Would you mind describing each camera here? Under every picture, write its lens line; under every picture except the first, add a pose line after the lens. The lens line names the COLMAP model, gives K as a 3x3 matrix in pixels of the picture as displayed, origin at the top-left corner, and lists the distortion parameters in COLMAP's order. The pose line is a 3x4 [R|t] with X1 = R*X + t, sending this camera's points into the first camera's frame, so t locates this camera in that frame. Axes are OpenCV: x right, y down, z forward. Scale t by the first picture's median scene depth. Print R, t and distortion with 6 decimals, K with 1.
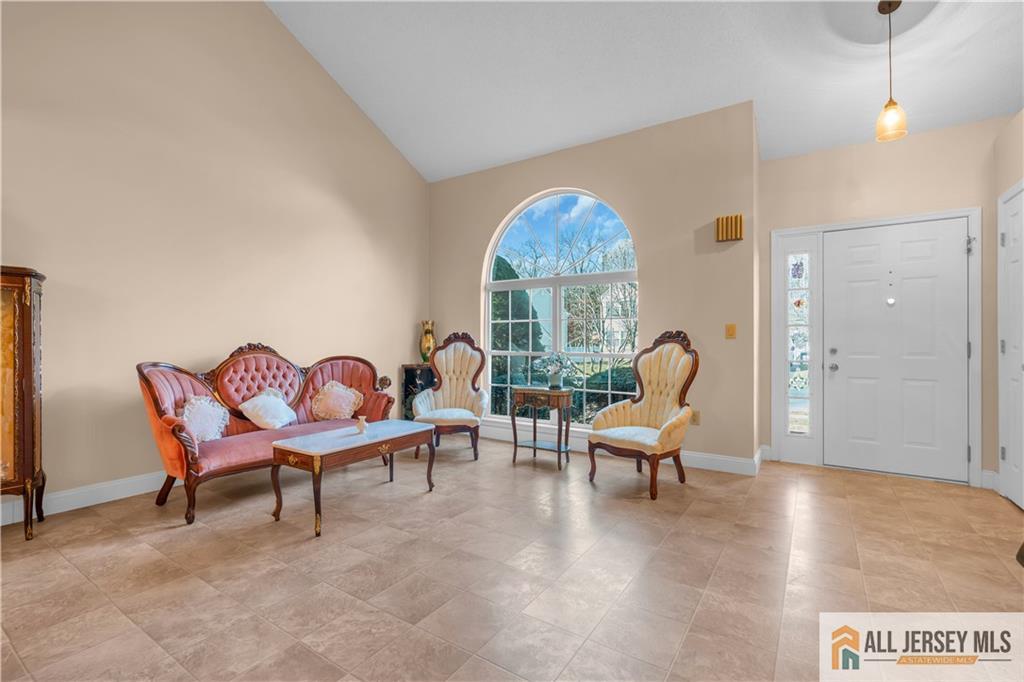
lens RADIAL K [[457.6, 0, 513.3], [0, 457.6, 341.2], [0, 0, 1]] dist [-0.008134, 0.001804]
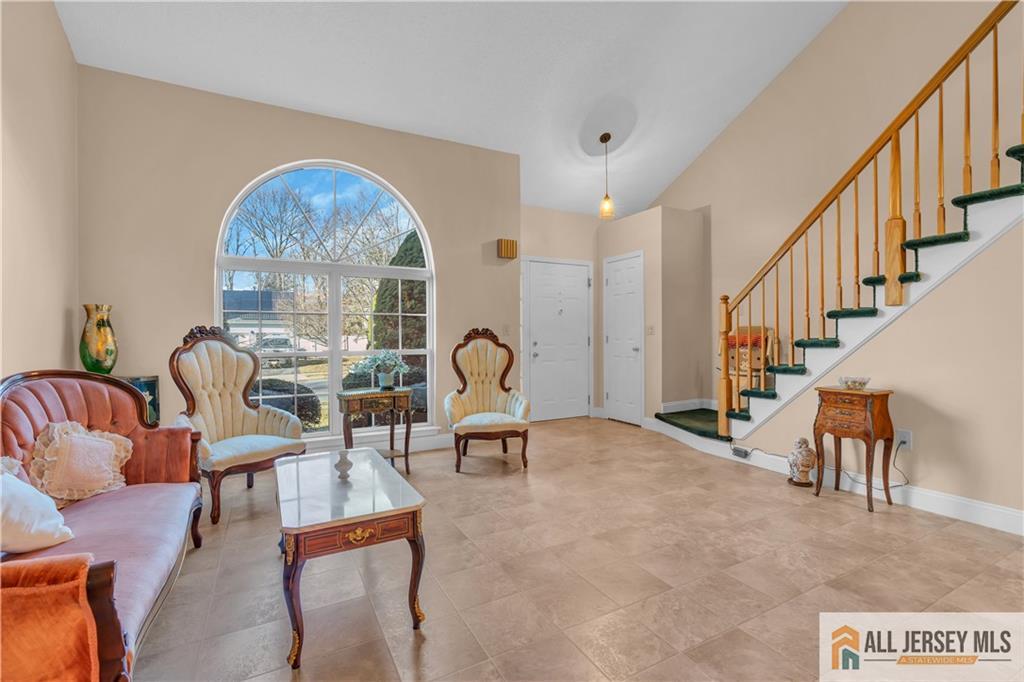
lens RADIAL K [[457.6, 0, 510.9], [0, 457.6, 341.9], [0, 0, 1]] dist [-0.008134, 0.001804]
pose [[0.474870, -0.012984, 0.879960, -0.703894], [0.007044, 0.999915, 0.010953, -0.000757], [-0.880028, 0.000997, 0.474921, 0.413259]]
